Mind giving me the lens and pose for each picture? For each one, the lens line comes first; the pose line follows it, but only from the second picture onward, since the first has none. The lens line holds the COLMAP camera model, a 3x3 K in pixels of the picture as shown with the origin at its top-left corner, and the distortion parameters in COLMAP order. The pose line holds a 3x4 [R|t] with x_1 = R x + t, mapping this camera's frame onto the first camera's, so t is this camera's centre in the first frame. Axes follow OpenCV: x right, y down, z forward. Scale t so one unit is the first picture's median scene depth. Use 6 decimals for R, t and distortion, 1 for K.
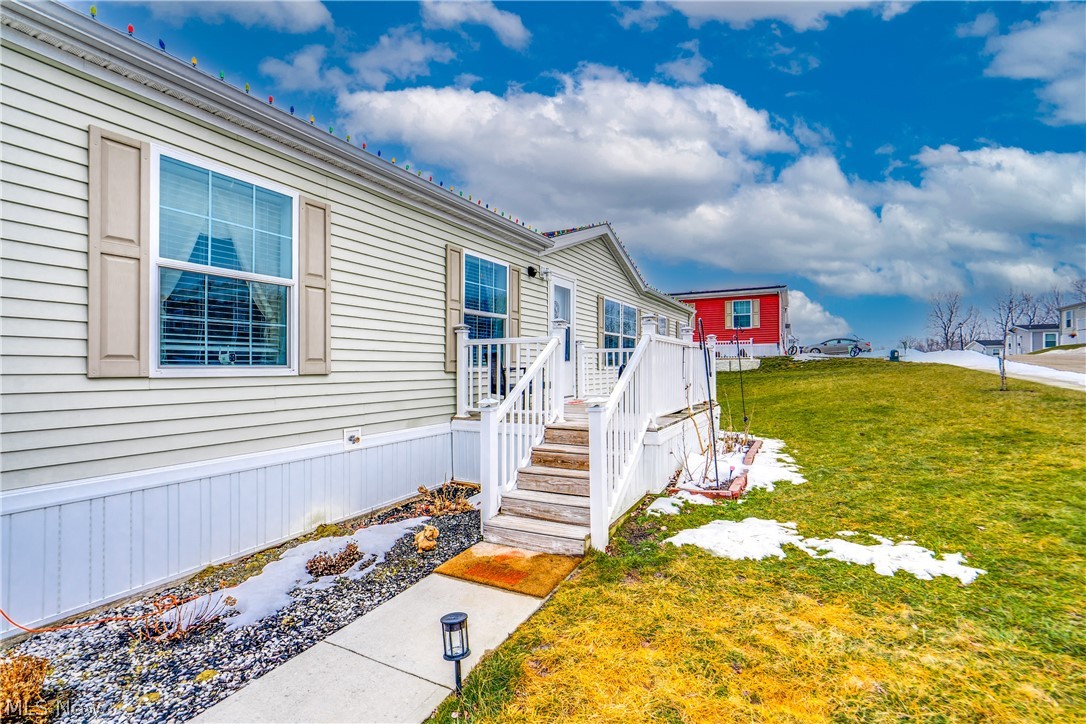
lens RADIAL K [[505.3, 0, 541.2], [0, 505.3, 365.4], [0, 0, 1]] dist [-0.002769, 0.000434]
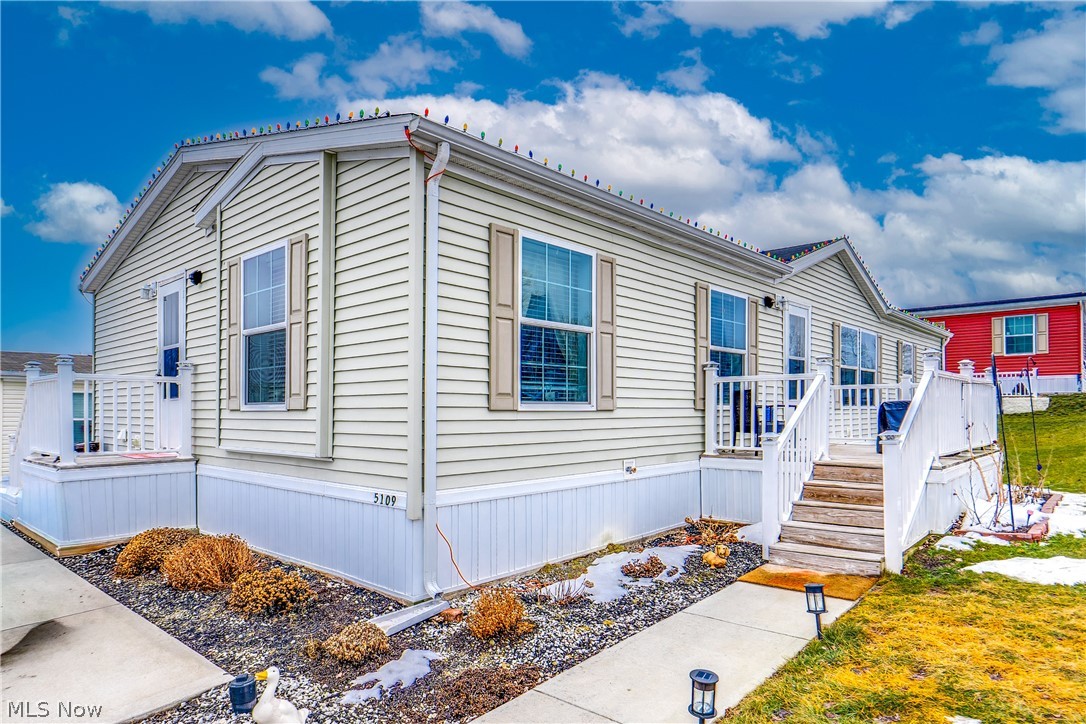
lens RADIAL K [[645.4, 0, 542.4], [0, 645.4, 406.2], [0, 0, 1]] dist [0.003791, 0.002400]
pose [[0.968850, 0.000055, -0.247649, -0.212231], [-0.000403, 0.999999, -0.001354, 0.010561], [0.247649, 0.001411, 0.968849, -0.407787]]
